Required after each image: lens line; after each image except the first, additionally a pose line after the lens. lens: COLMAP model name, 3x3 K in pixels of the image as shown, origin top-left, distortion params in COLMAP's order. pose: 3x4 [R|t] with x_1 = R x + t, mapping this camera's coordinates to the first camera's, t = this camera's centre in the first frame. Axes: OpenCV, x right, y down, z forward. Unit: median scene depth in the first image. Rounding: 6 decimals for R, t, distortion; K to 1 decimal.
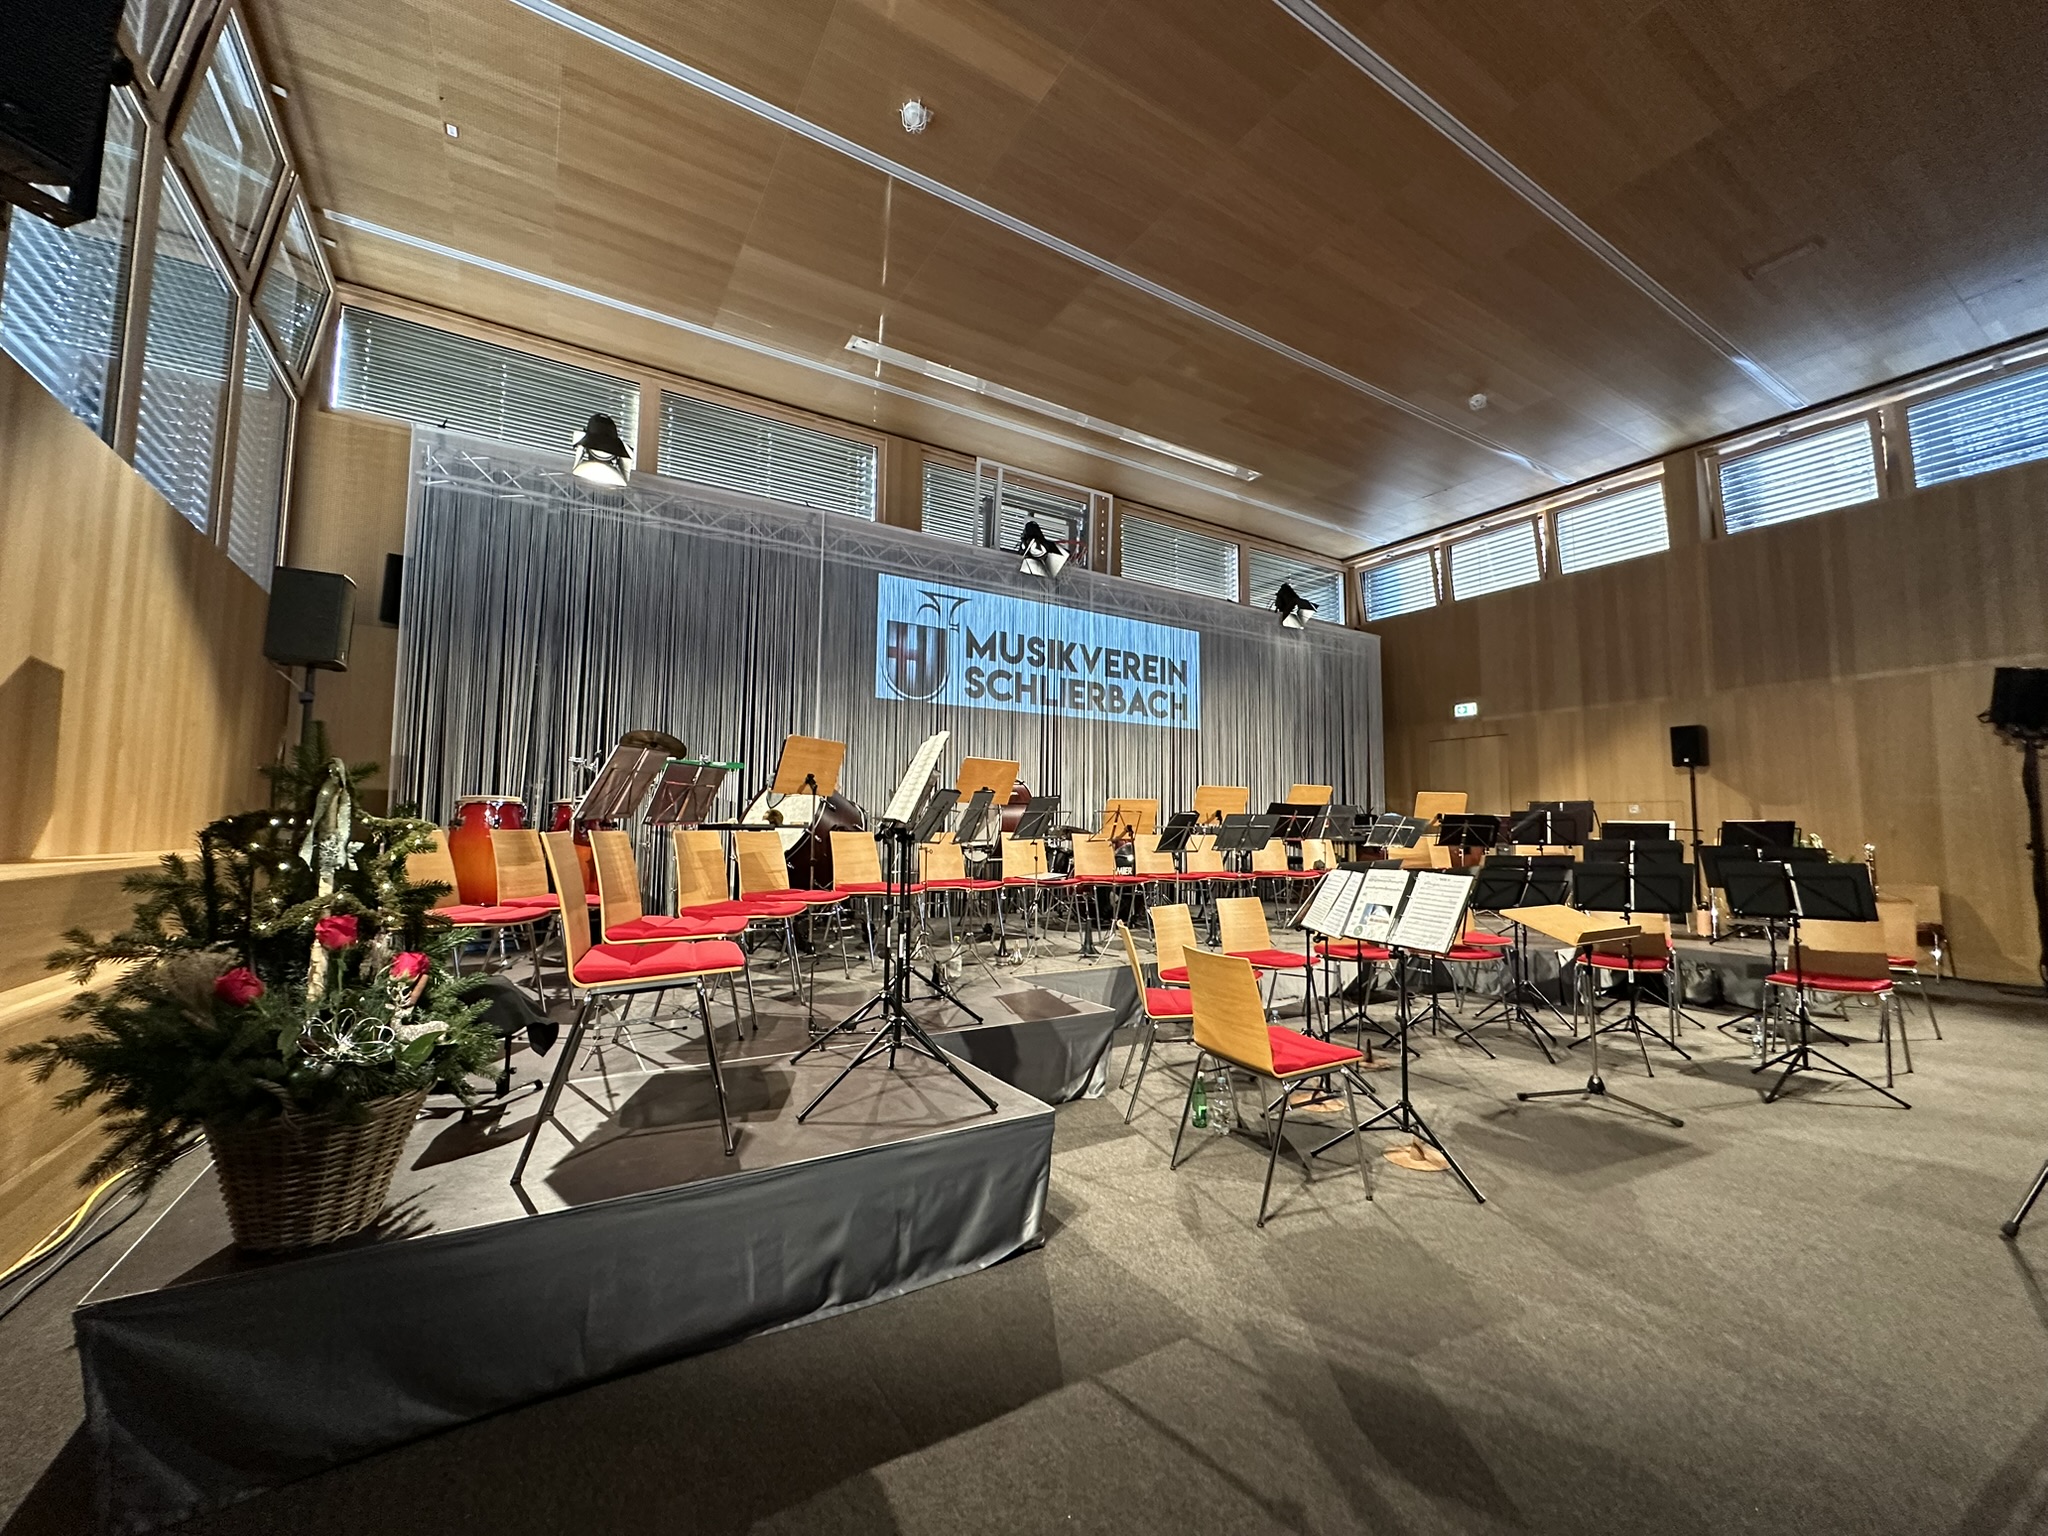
lens RADIAL K [[818.0, 0, 1024.0], [0, 818.0, 768.0], [0, 0, 1]] dist [0.000446, -0.000470]
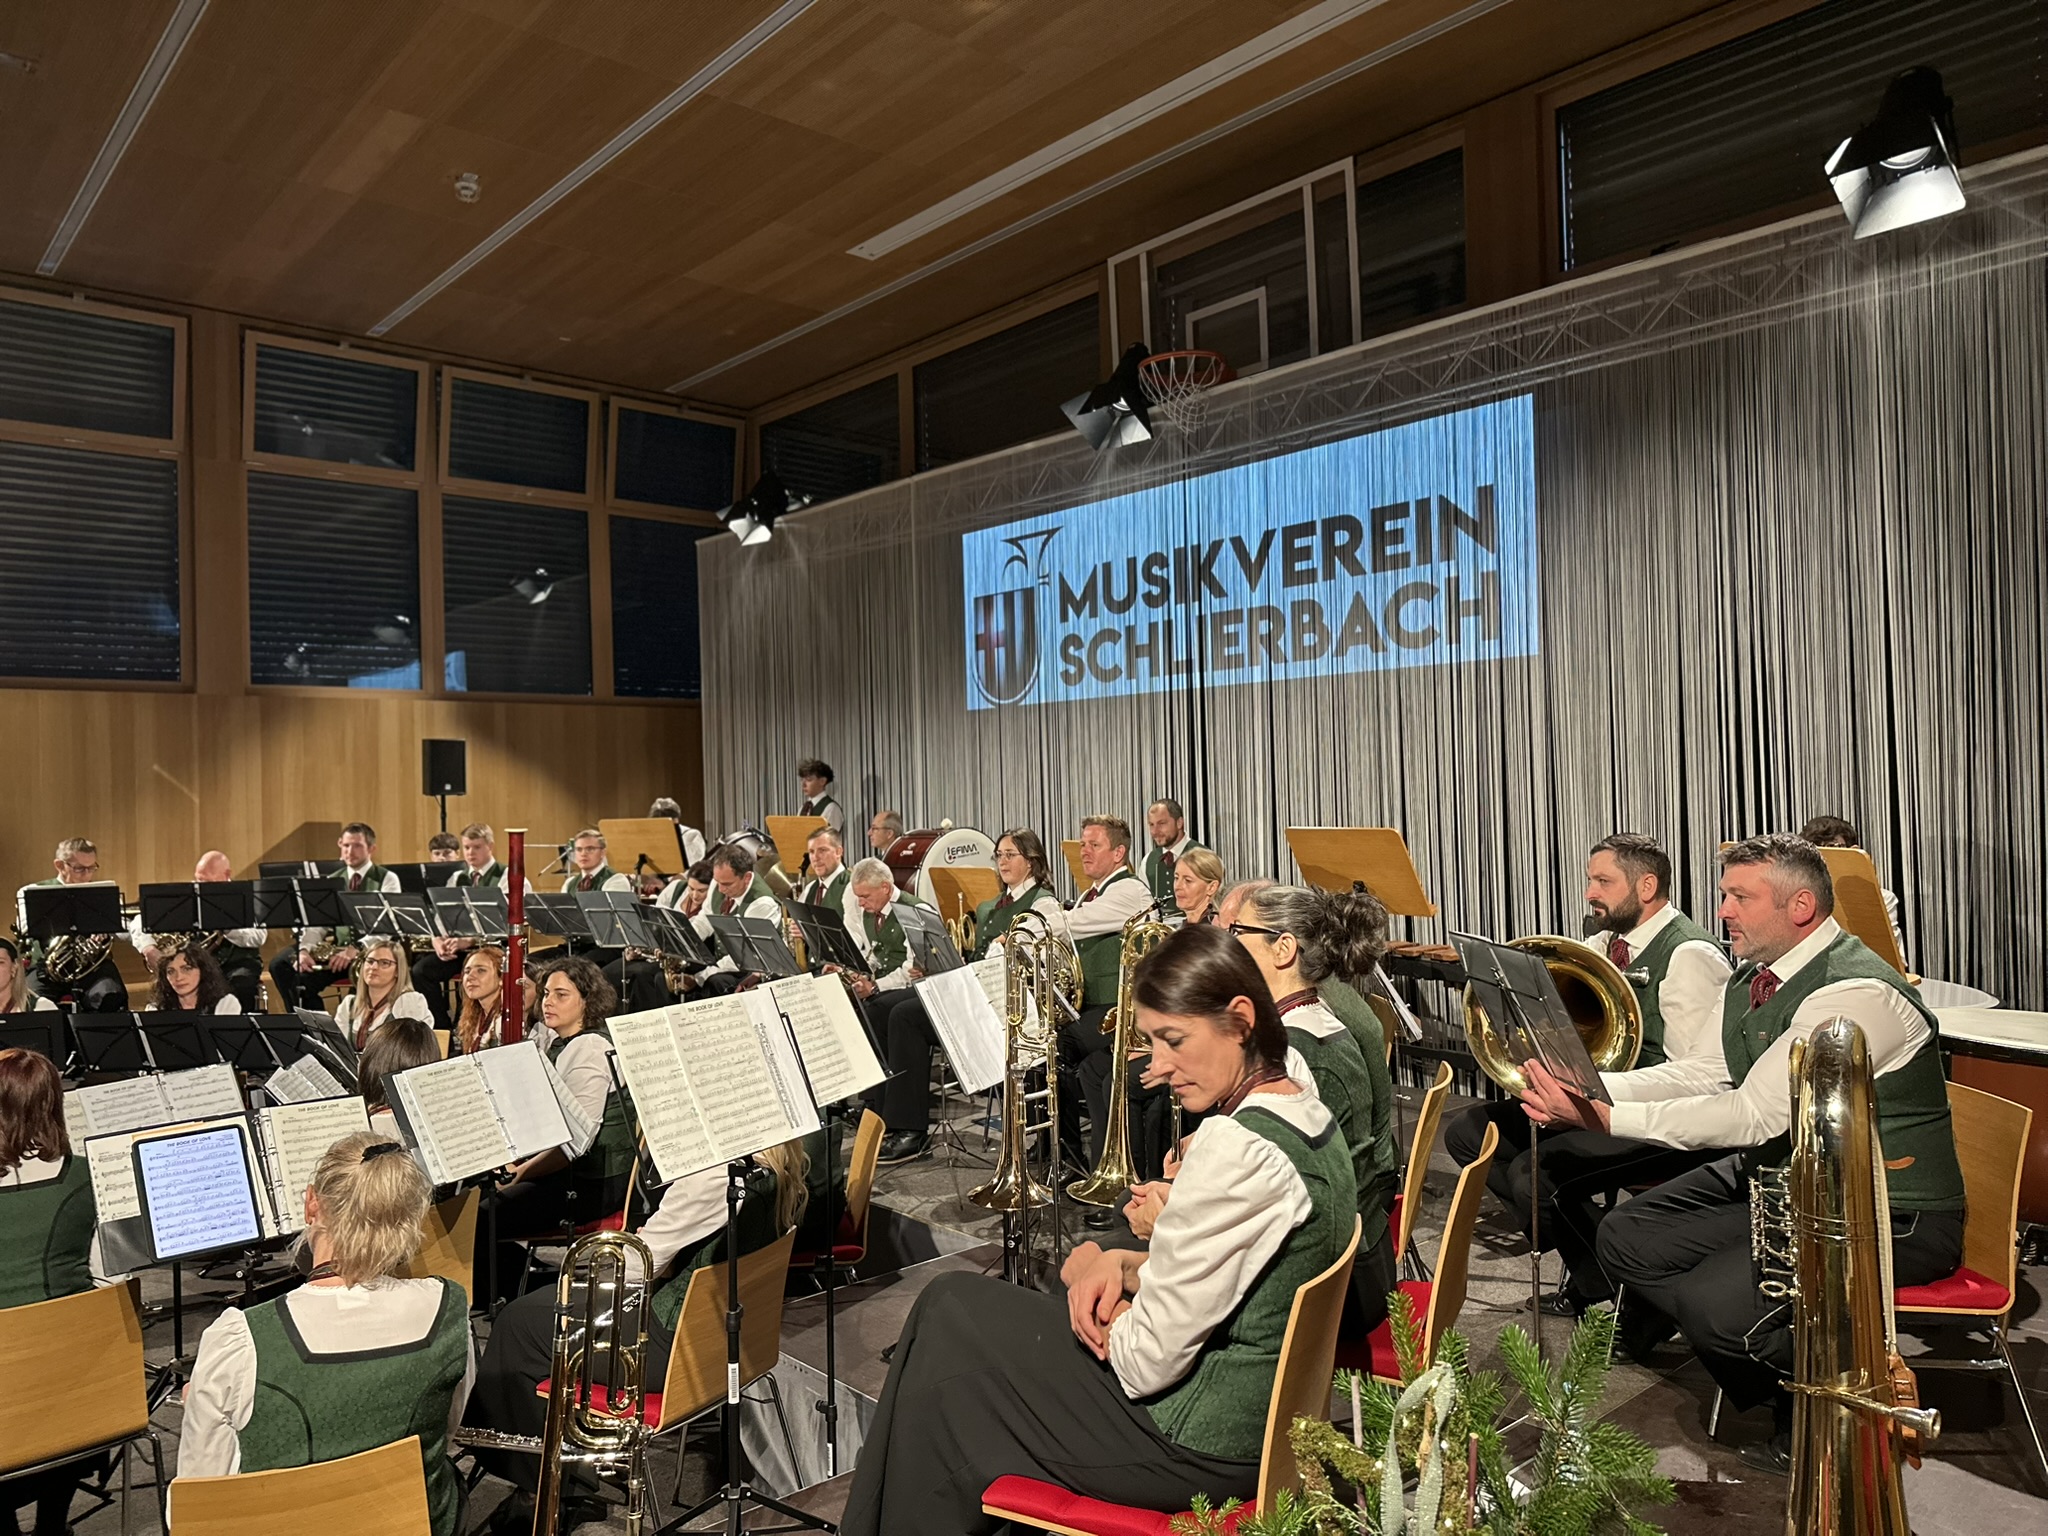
lens RADIAL K [[1429.4, 0, 1019.8], [0, 1429.4, 770.0], [0, 0, 1]] dist [0.109520, -0.143319]
pose [[0.175228, -0.035461, -0.983889, 0.963659], [0.102217, 0.994606, -0.017643, -0.007023], [0.979207, -0.097479, 0.177908, 0.738679]]
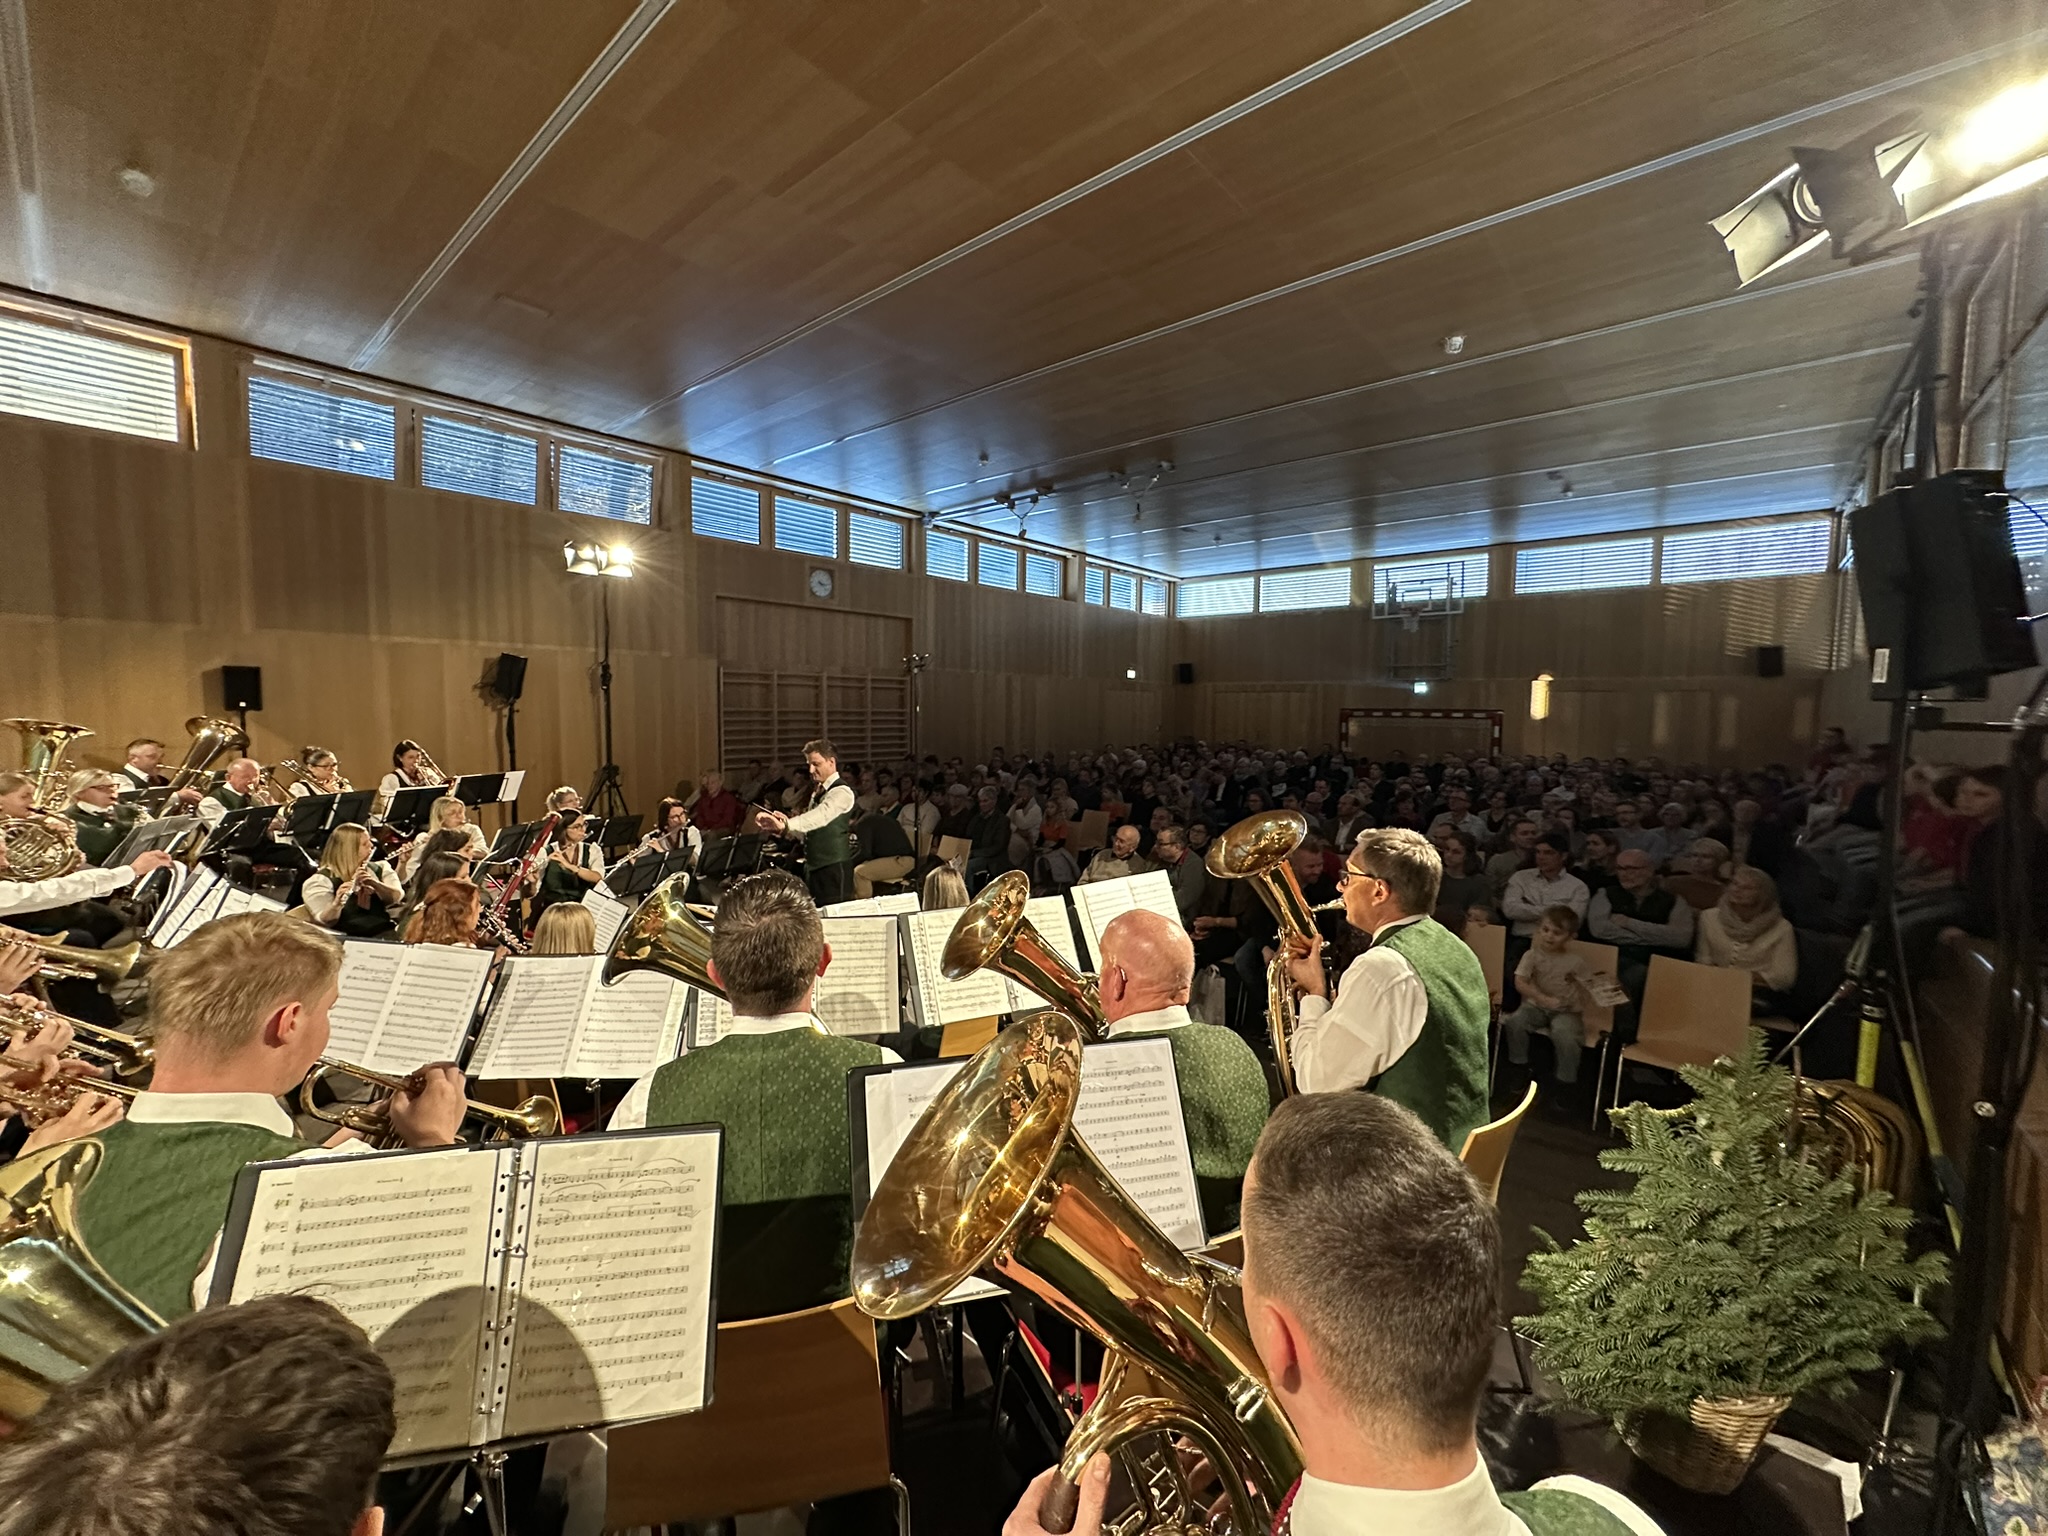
lens RADIAL K [[818.0, 0, 1024.0], [0, 818.0, 768.0], [0, 0, 1]] dist [0.000446, -0.000470]
pose [[-0.299211, -0.082357, 0.950626, -0.325332], [-0.086846, 0.994484, 0.058822, -0.070502], [-0.950226, -0.064958, -0.304713, 0.462077]]
